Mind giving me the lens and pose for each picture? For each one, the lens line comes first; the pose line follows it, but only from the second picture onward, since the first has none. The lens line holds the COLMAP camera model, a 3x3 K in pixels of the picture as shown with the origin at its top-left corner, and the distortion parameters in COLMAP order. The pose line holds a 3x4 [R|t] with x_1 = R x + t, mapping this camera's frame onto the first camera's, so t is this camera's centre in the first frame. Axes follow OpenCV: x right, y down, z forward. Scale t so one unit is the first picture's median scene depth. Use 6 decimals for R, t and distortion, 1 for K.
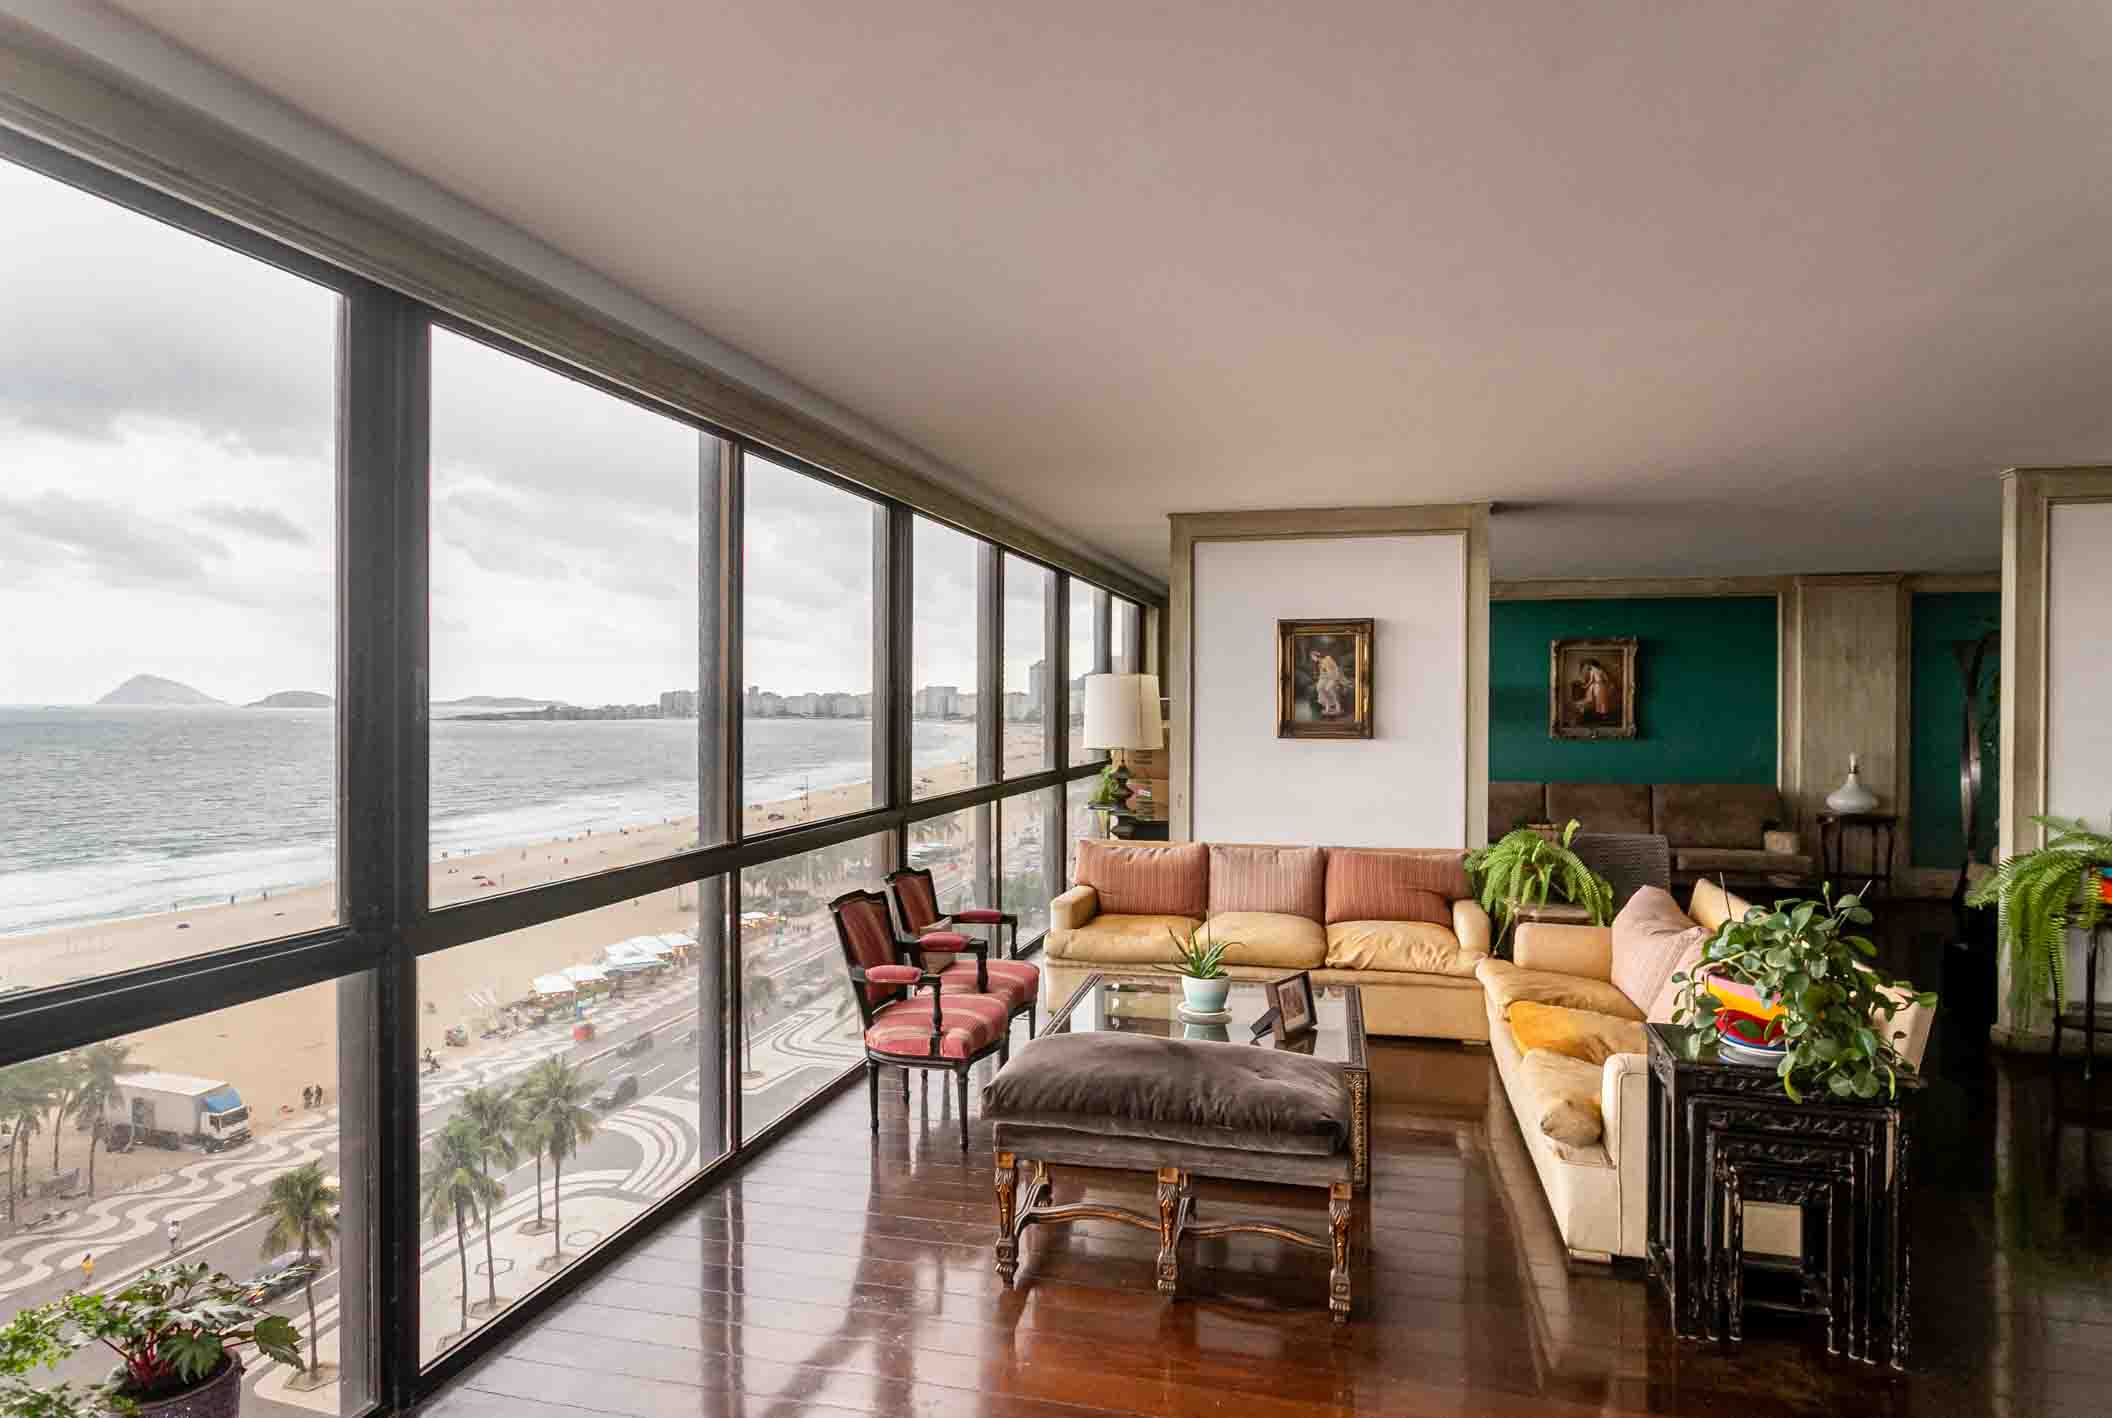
lens RADIAL K [[1188.7, 0, 1056.0], [0, 1188.7, 709.0], [0, 0, 1]] dist [0.003286, 0.001233]
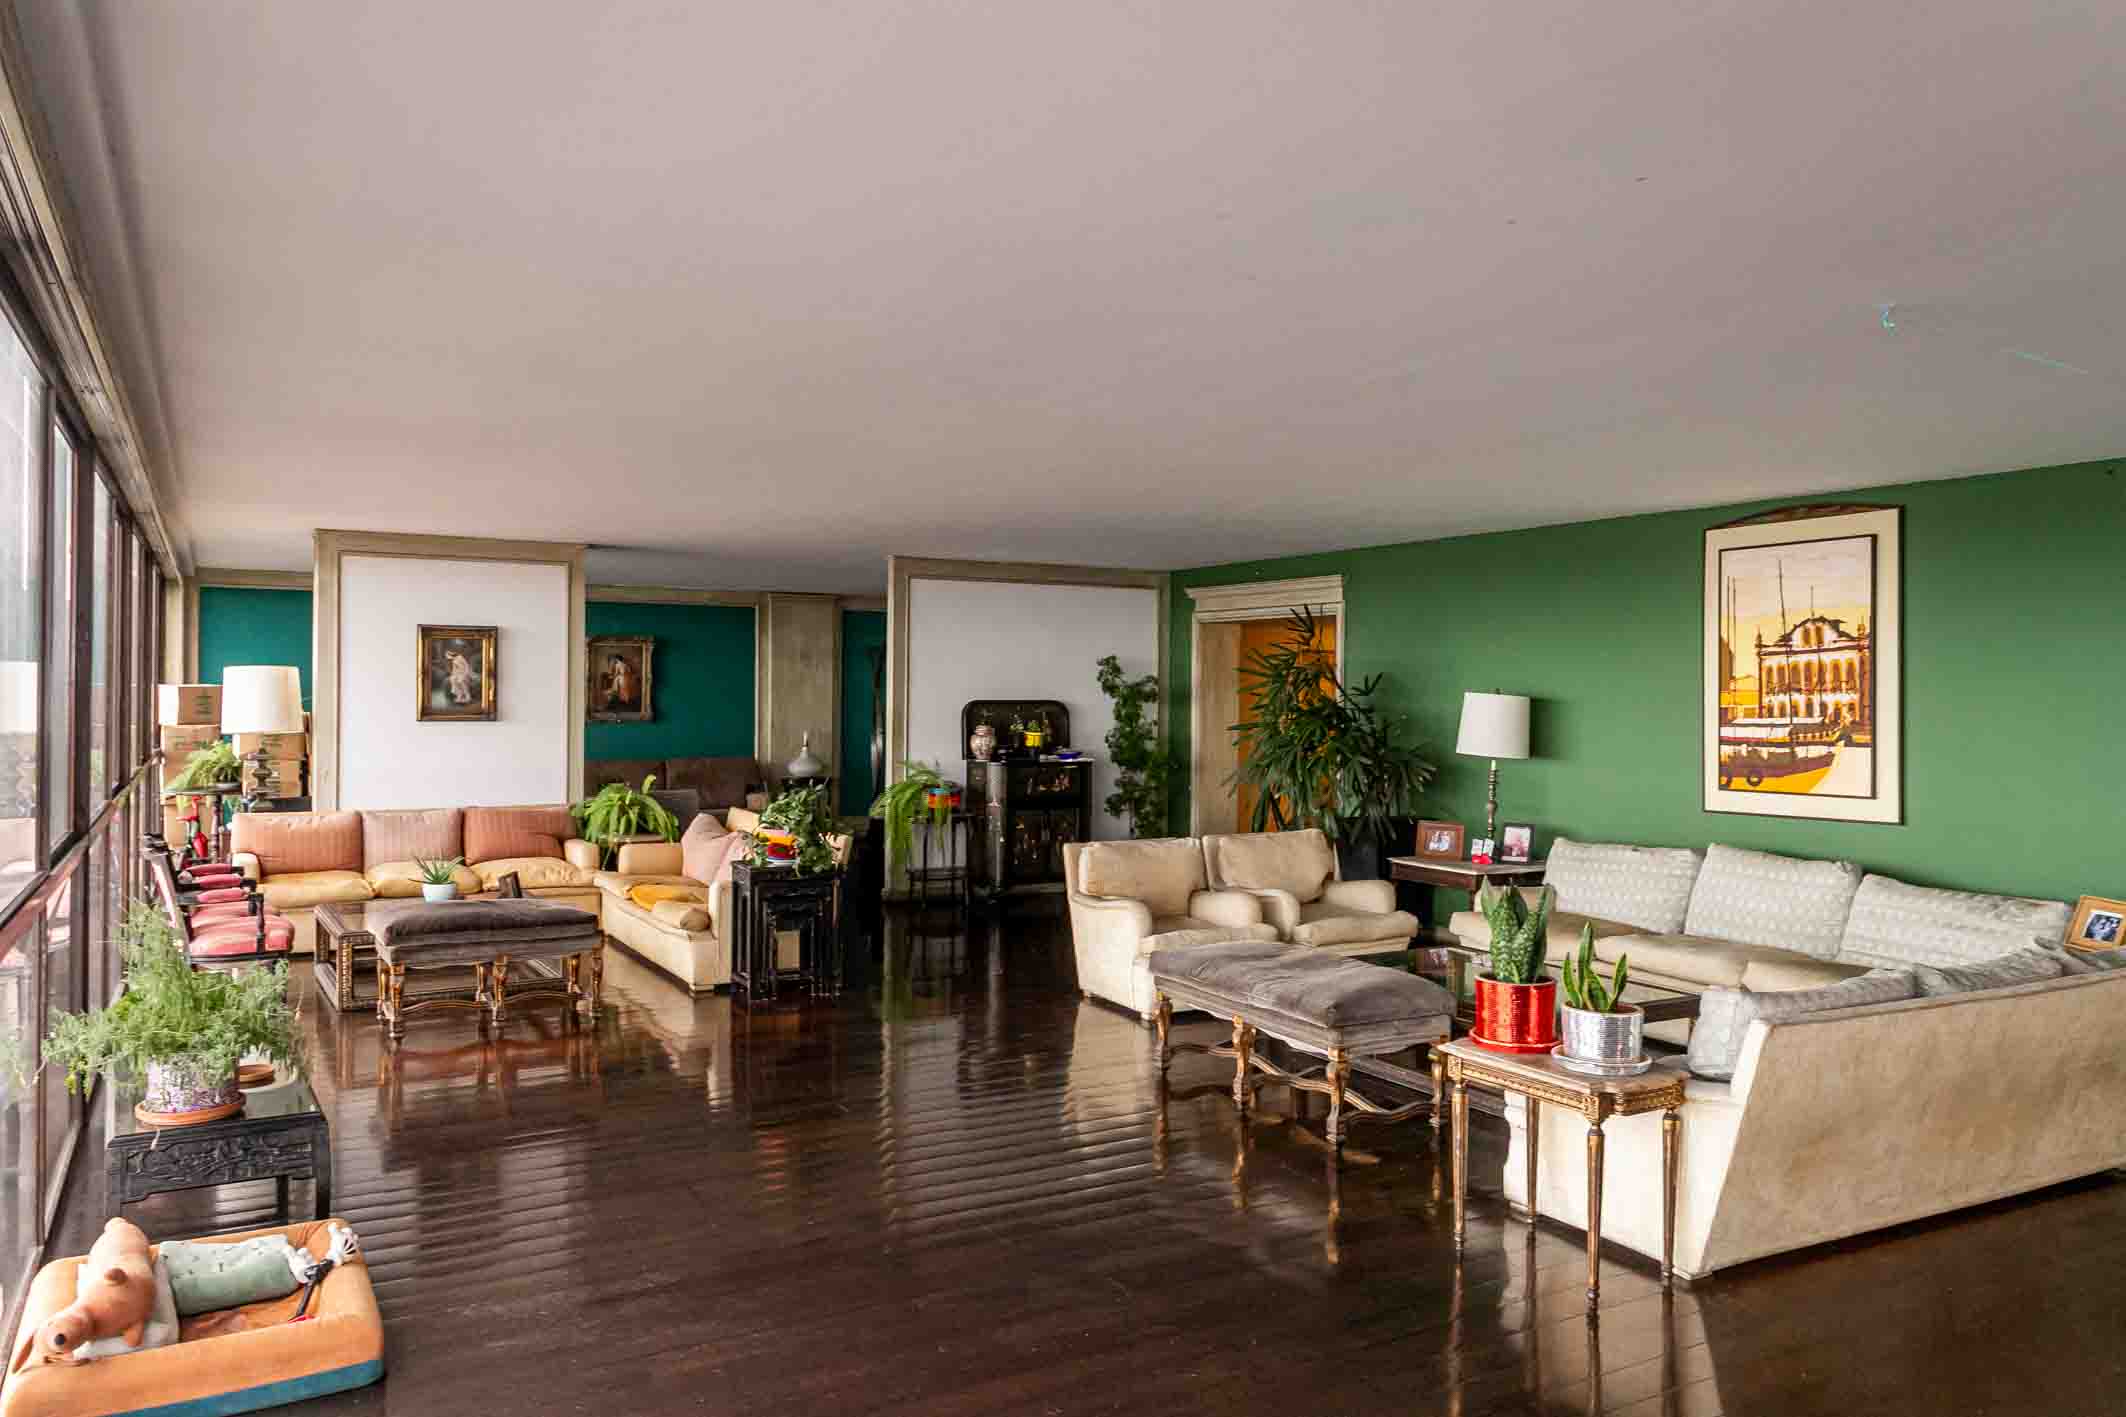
lens RADIAL K [[1532.4, 0, 1066.1], [0, 1532.4, 708.4], [0, 0, 1]] dist [0.002693, 0.000009]
pose [[0.718482, -0.003465, 0.695537, -0.450875], [-0.003343, 0.999959, 0.008435, -0.004615], [-0.695538, -0.008385, 0.718441, -0.622553]]
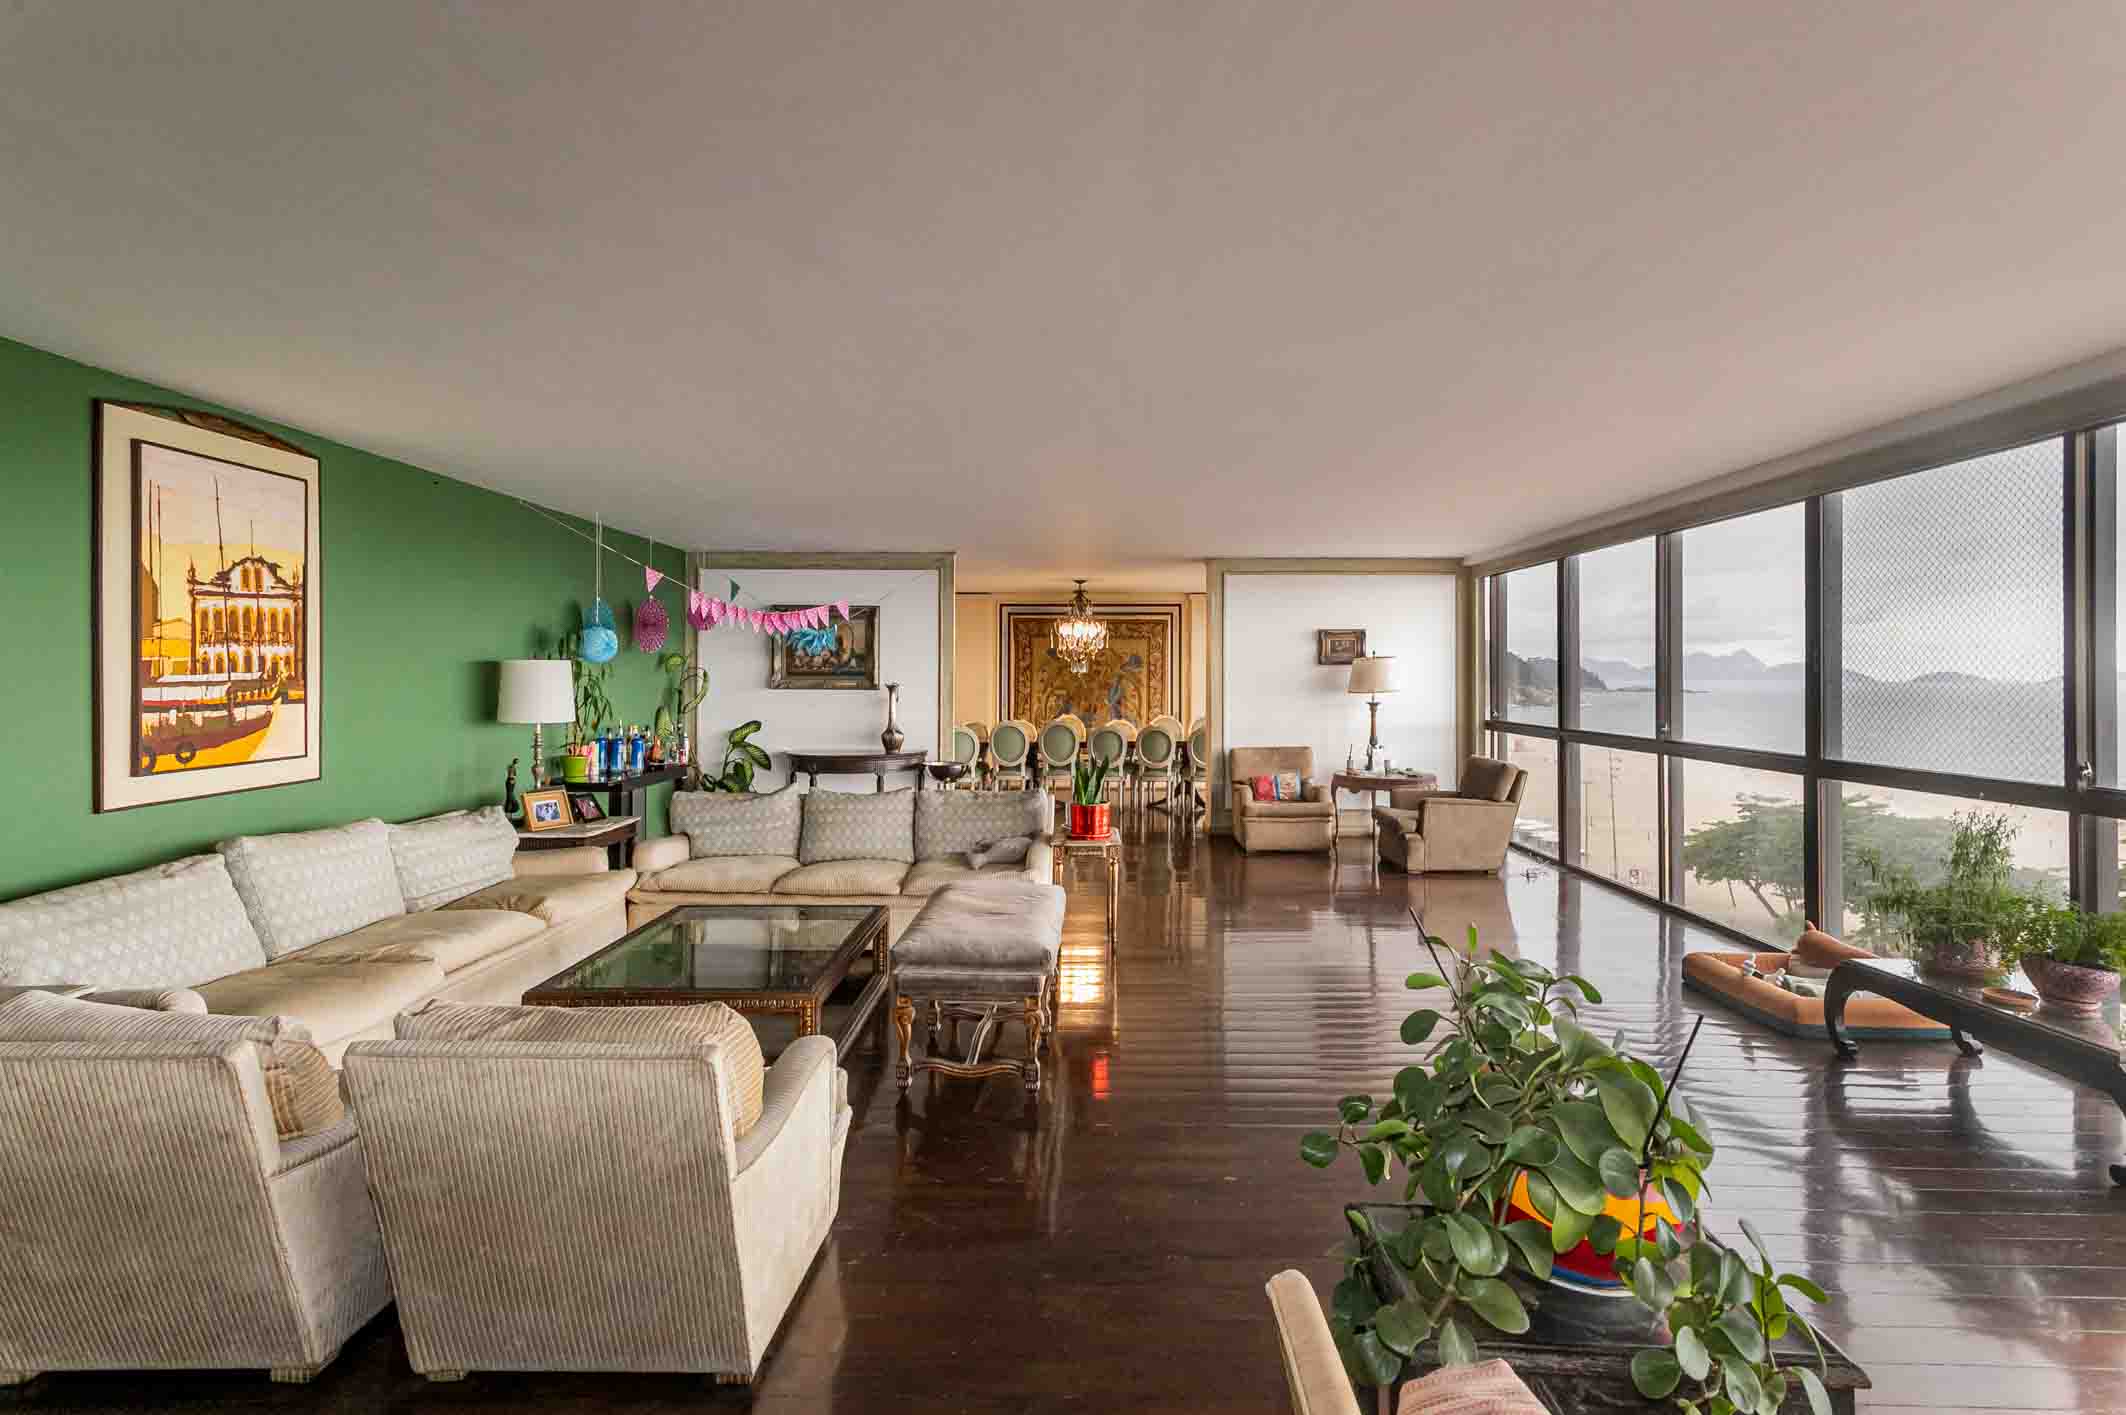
lens RADIAL K [[1048.3, 0, 1073.6], [0, 1048.3, 671.4], [0, 0, 1]] dist [0.014444, 0.000346]
pose [[-0.968915, -0.004905, -0.247347, 0.459660], [-0.004689, 0.999988, -0.001460, 0.008378], [0.247351, -0.000255, -0.968926, 0.684394]]
